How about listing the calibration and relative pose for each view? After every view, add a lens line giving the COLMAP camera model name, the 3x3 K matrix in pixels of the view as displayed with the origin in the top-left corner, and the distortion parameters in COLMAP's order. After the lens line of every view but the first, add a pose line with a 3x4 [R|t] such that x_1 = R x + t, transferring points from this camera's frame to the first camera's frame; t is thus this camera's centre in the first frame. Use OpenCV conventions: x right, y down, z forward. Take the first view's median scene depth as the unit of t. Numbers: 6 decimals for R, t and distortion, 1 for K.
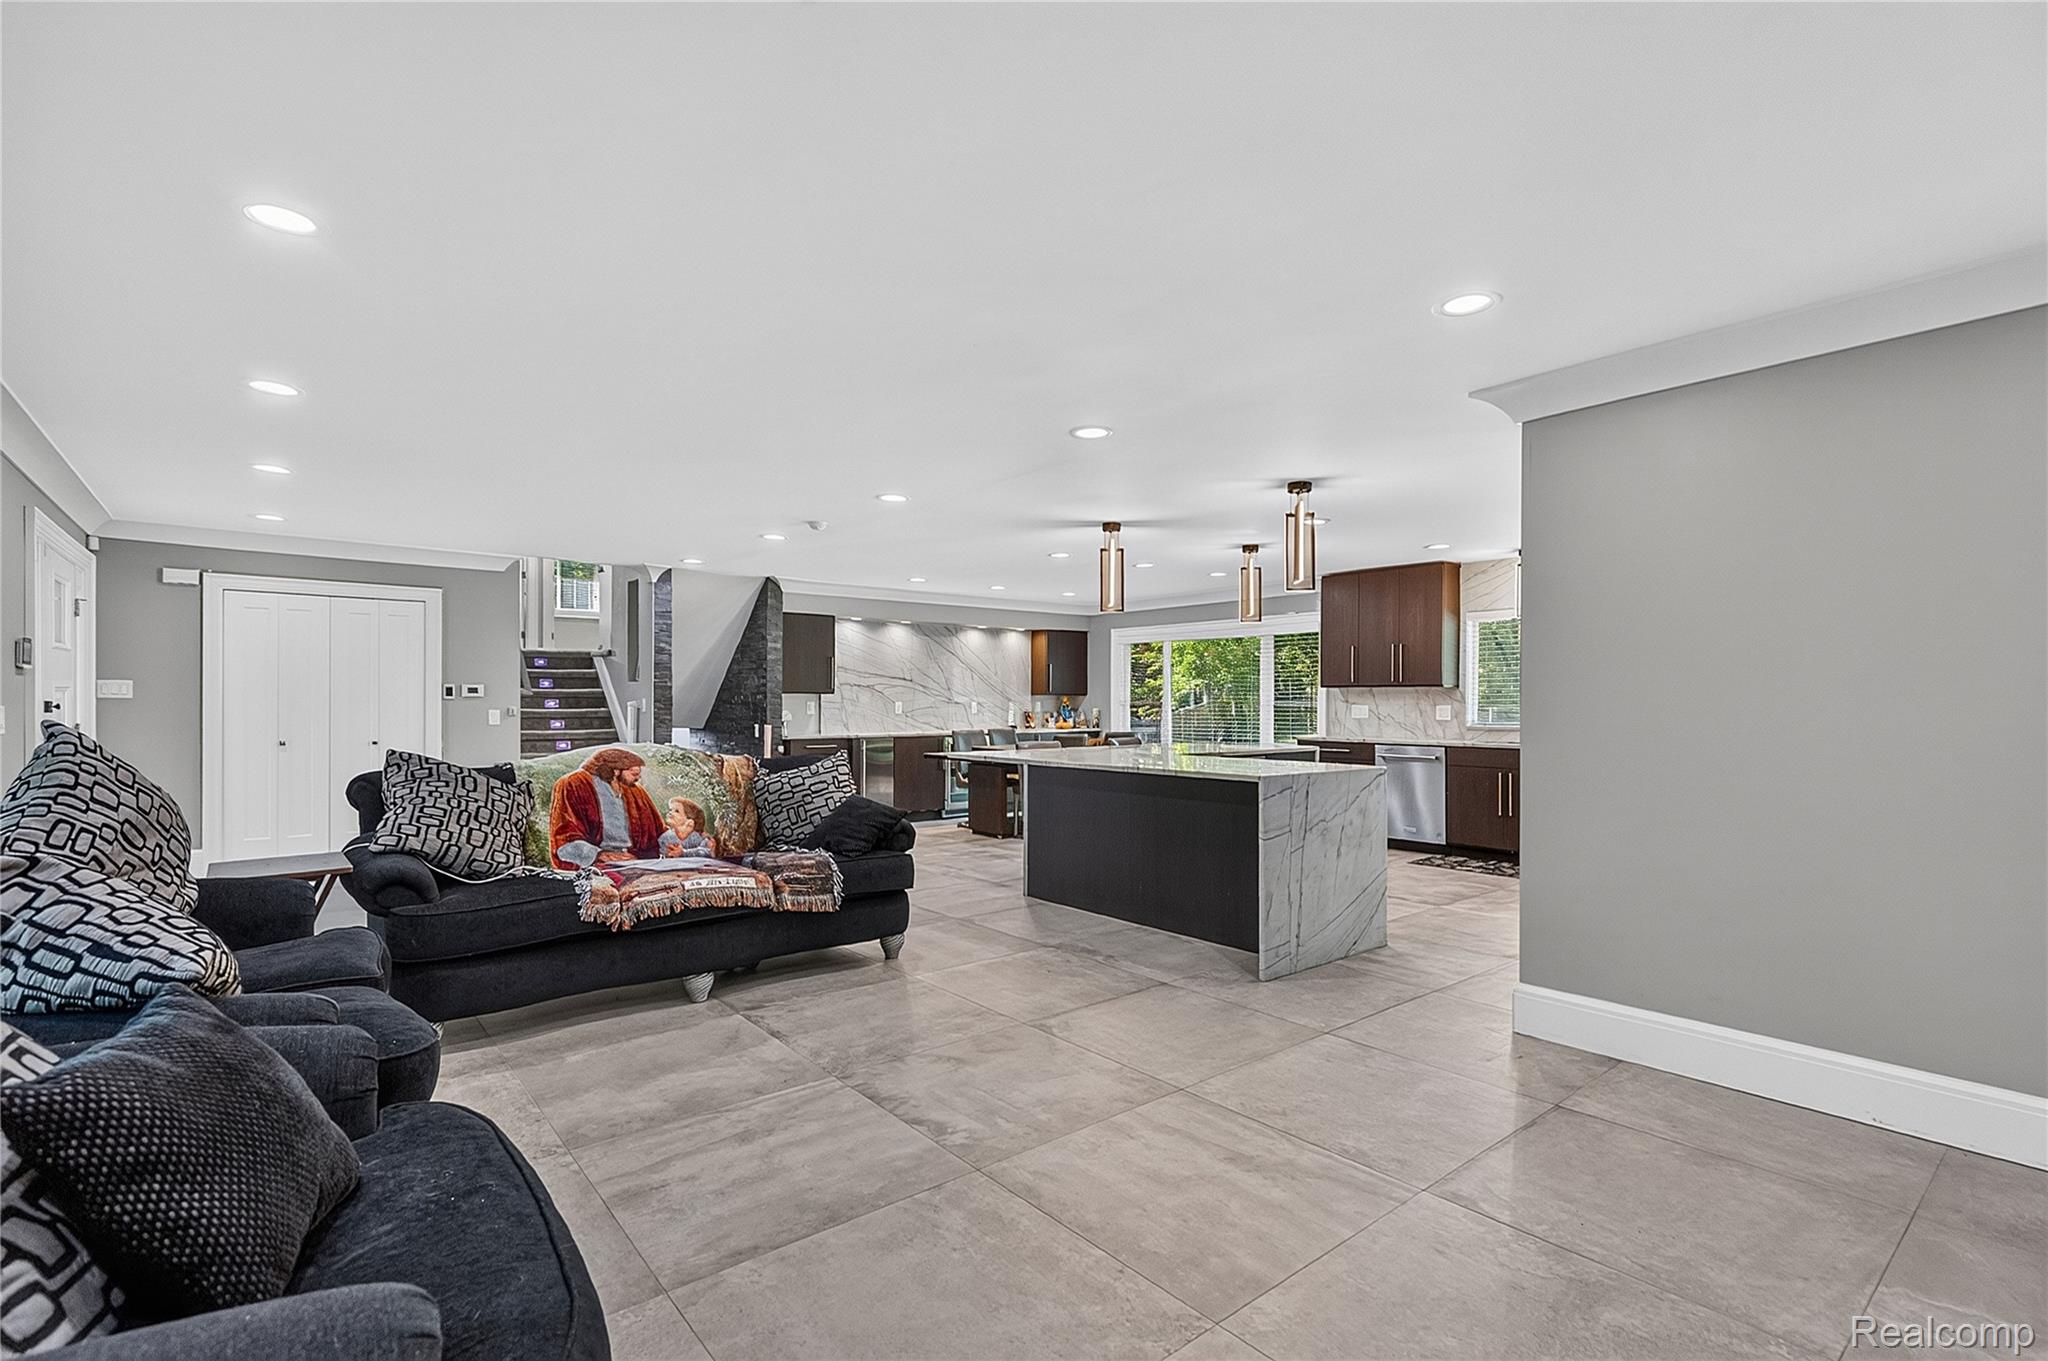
lens RADIAL K [[935.7, 0, 1032.4], [0, 935.7, 668.0], [0, 0, 1]] dist [0.001213, -0.000159]
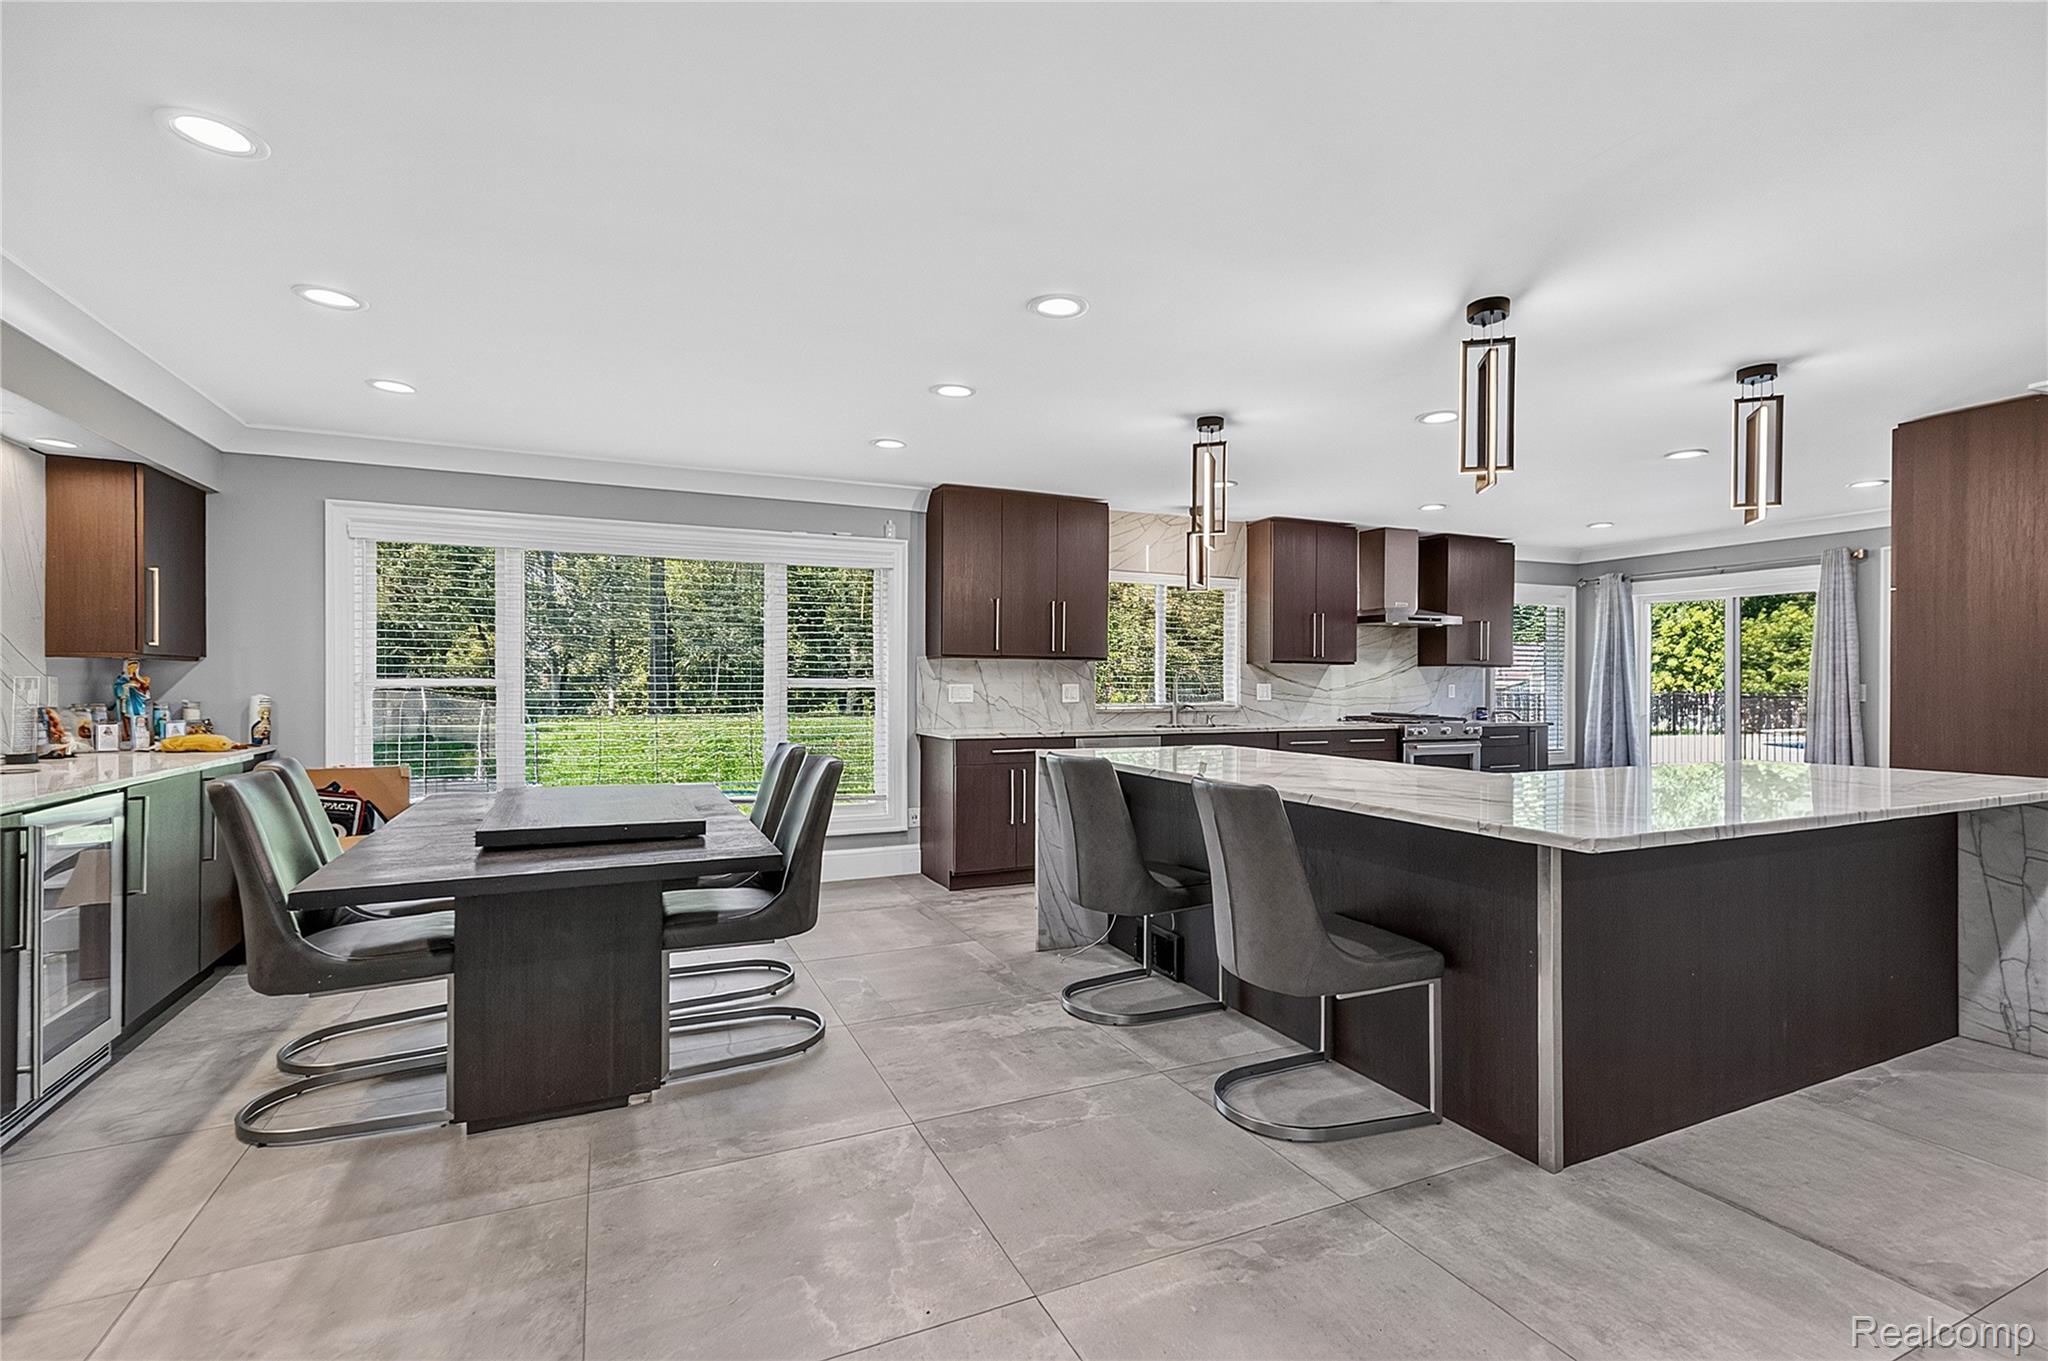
lens RADIAL K [[936.4, 0, 1039.7], [0, 936.4, 686.6], [0, 0, 1]] dist [0.011090, -0.000774]
pose [[0.244672, -0.002780, 0.969602, -0.280168], [-0.033440, 0.999377, 0.011303, 0.029646], [-0.969029, -0.035189, 0.244426, 0.718074]]
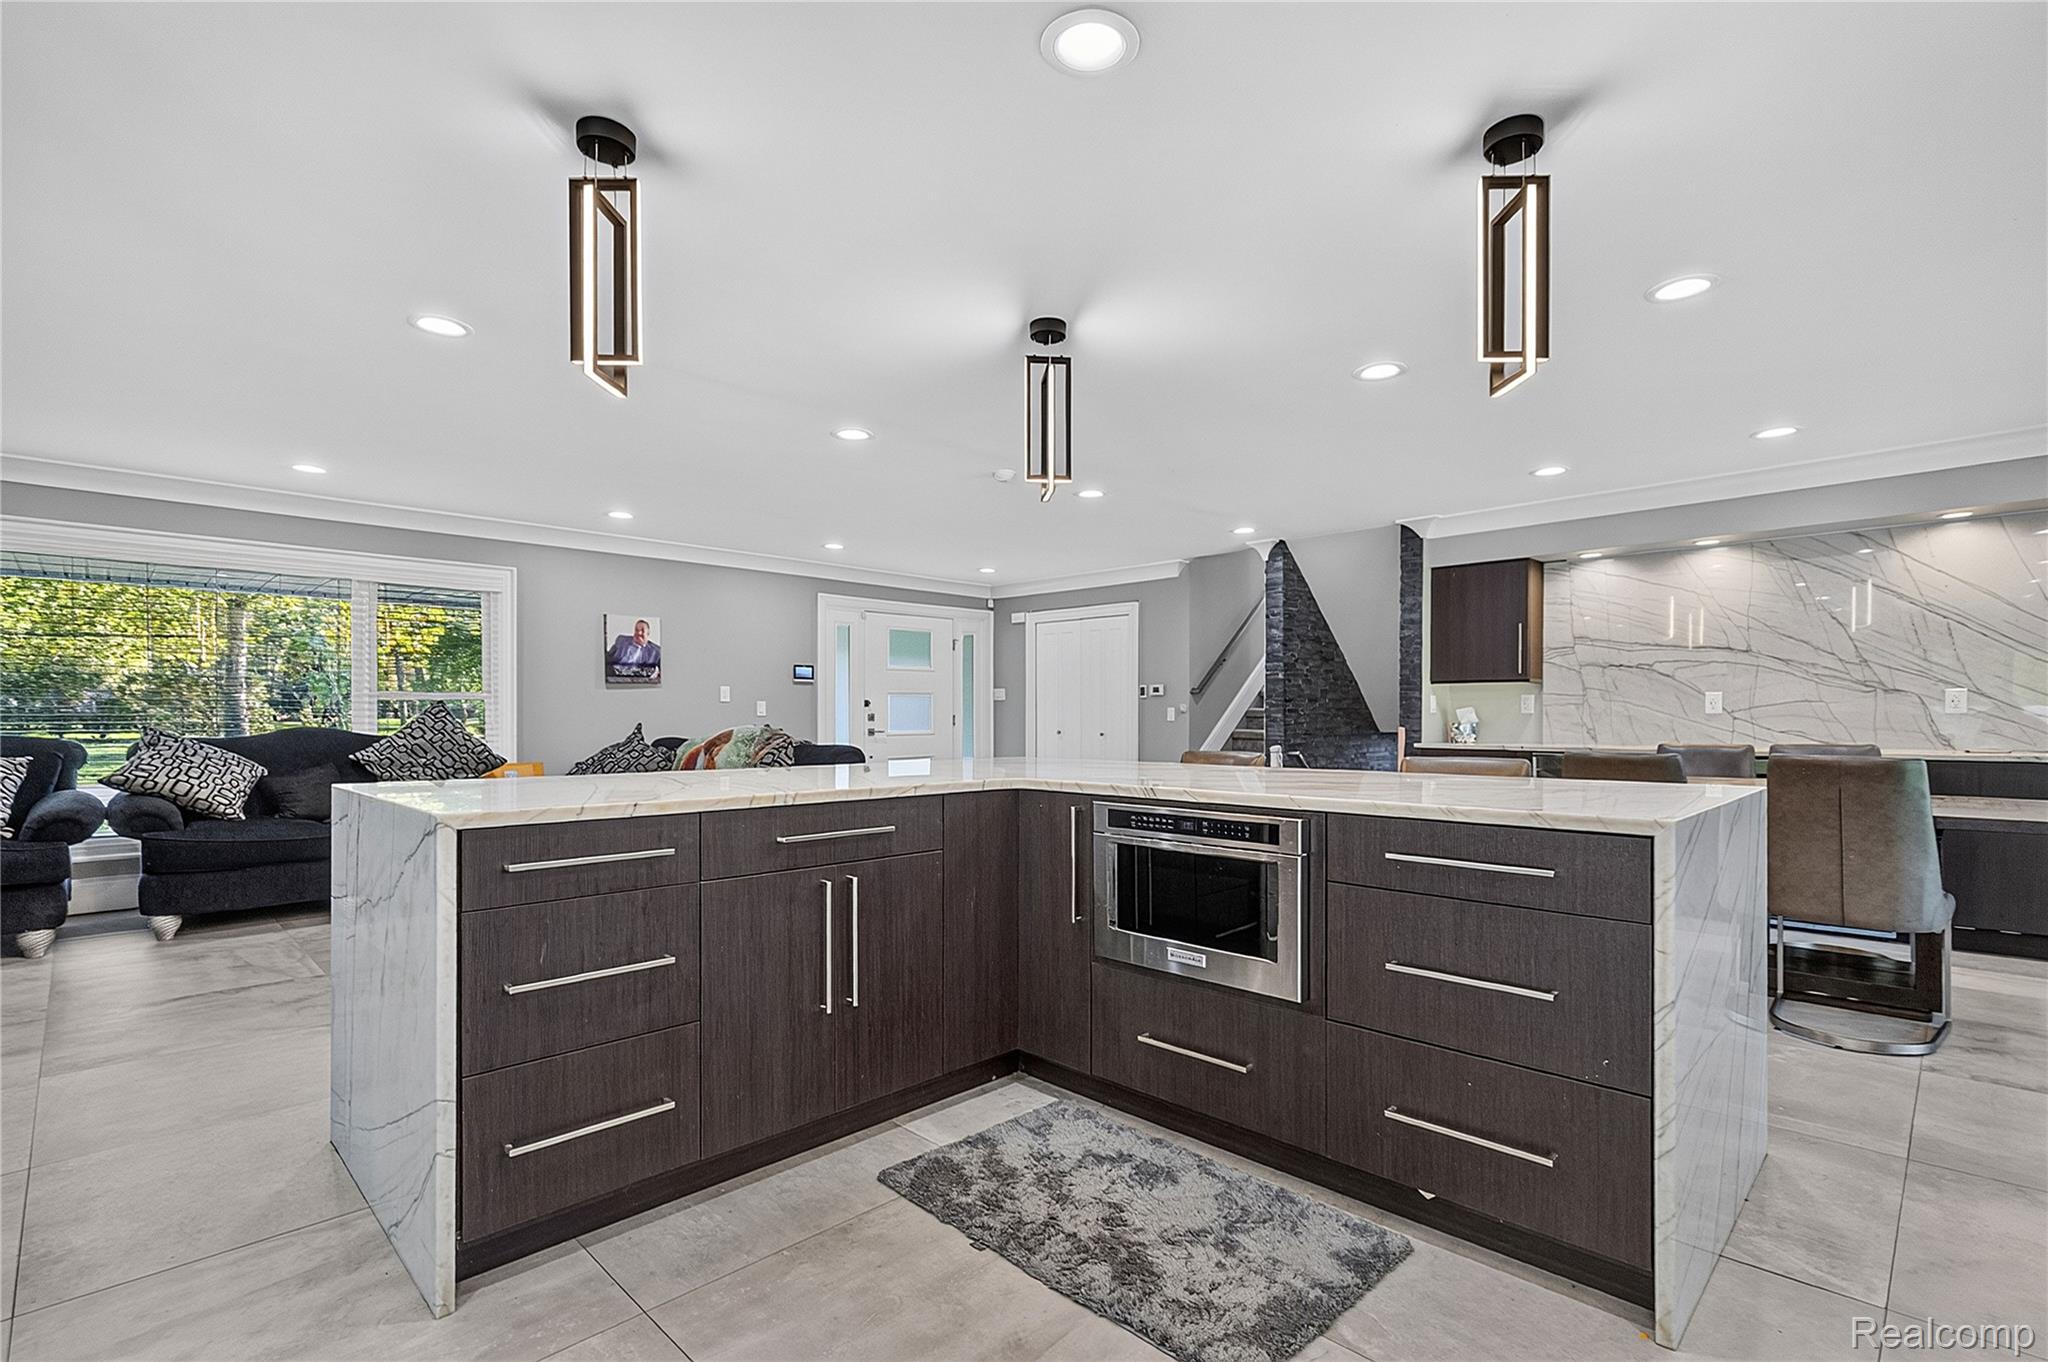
lens RADIAL K [[936.4, 0, 1039.7], [0, 936.4, 687.1], [0, 0, 1]] dist [0.011090, -0.000774]
pose [[0.098422, -0.031060, -0.994660, 0.388556], [0.036883, 0.998940, -0.027544, 0.037116], [0.994461, -0.033975, 0.099464, 0.608958]]
